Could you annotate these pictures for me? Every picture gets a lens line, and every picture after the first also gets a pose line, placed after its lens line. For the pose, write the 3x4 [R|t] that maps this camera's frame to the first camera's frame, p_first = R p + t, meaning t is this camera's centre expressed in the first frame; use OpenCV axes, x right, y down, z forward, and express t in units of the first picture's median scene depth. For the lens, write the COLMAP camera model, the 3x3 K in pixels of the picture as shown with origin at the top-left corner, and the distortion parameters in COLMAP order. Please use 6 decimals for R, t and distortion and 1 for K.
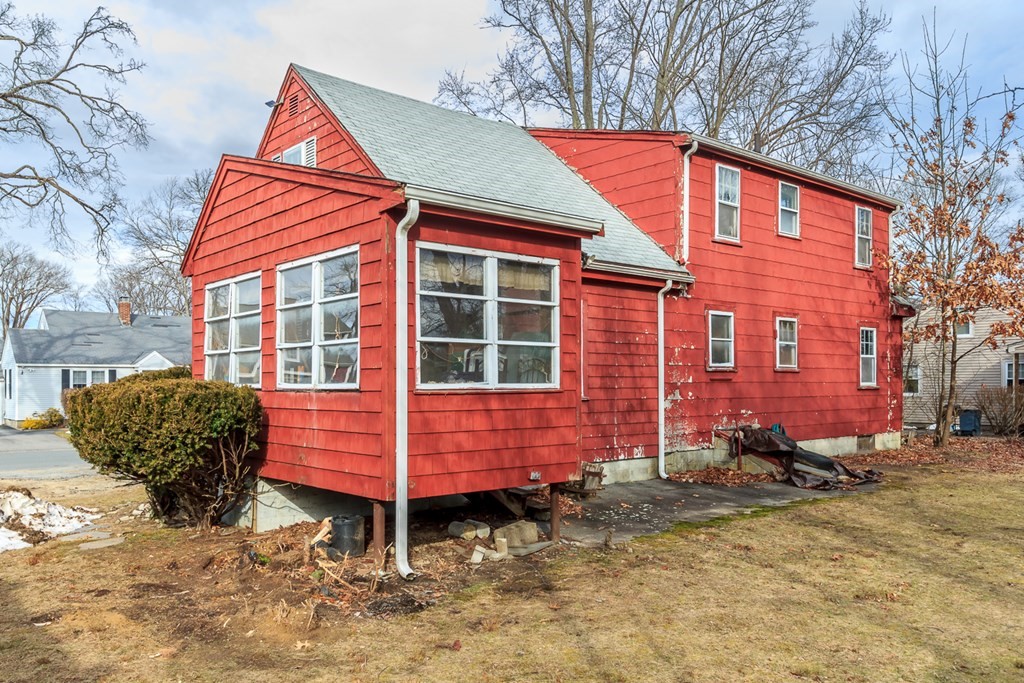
lens RADIAL K [[820.5, 0, 522.1], [0, 820.5, 373.9], [0, 0, 1]] dist [-0.012432, -0.003149]
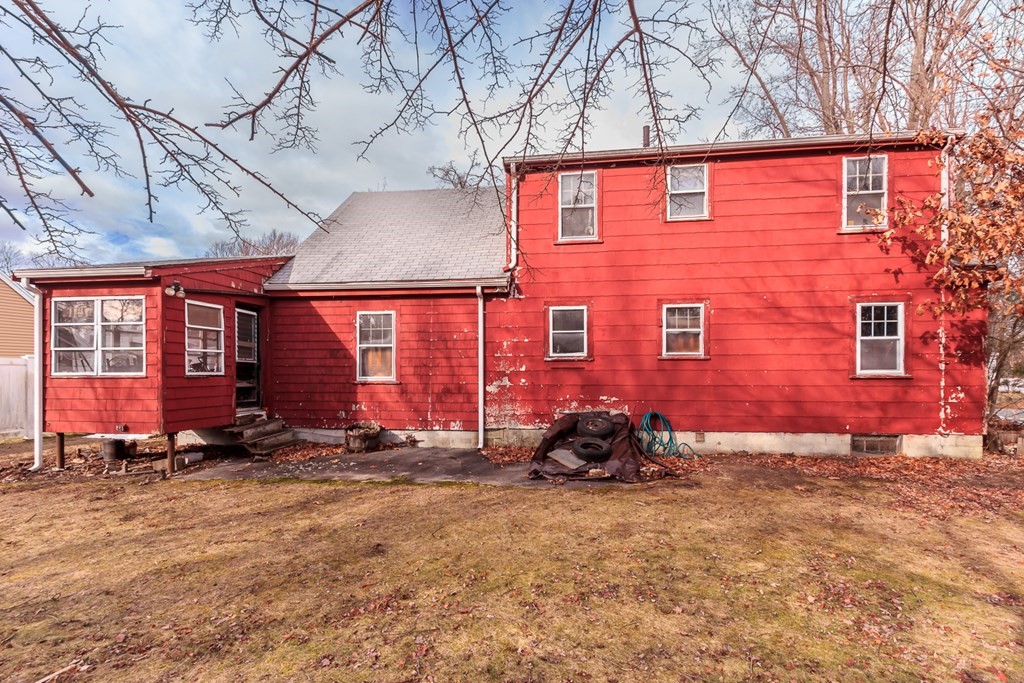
lens RADIAL K [[472.4, 0, 532.0], [0, 472.4, 368.6], [0, 0, 1]] dist [-0.004710, -0.001610]
pose [[0.659787, -0.003532, -0.751445, 0.696386], [0.009503, 0.999948, 0.003644, 0.004979], [0.751393, -0.009546, 0.659786, 0.549042]]
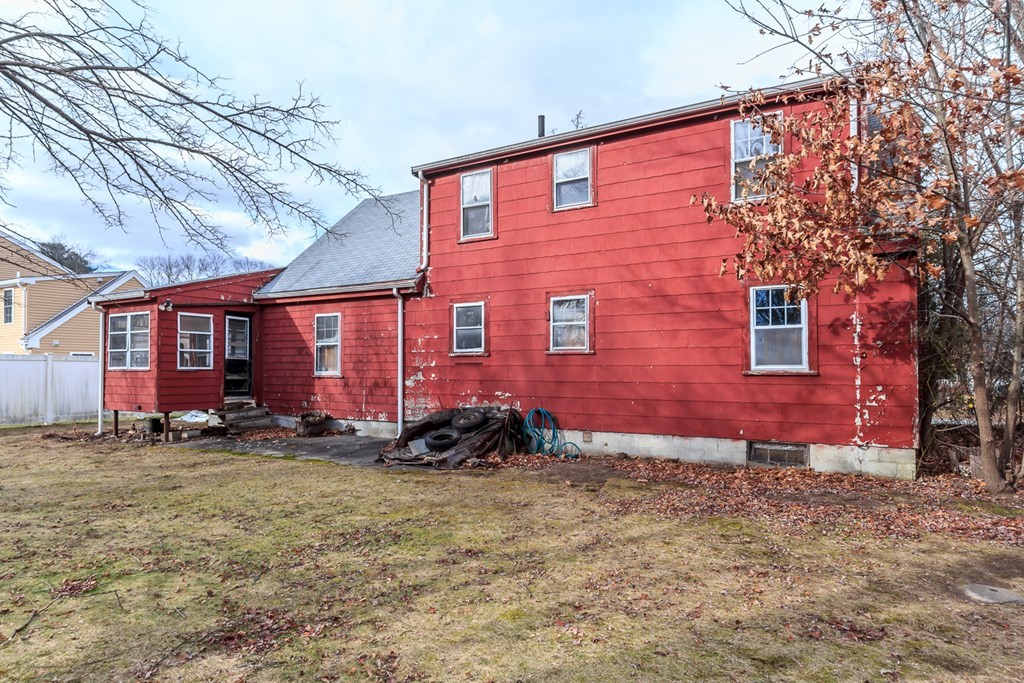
lens RADIAL K [[588.1, 0, 514.8], [0, 588.1, 349.6], [0, 0, 1]] dist [-0.017024, 0.001635]
pose [[0.323422, -0.025923, -0.945900, 1.037840], [0.011966, 0.999657, -0.023305, 0.007620], [0.946179, -0.003781, 0.323621, 0.806627]]
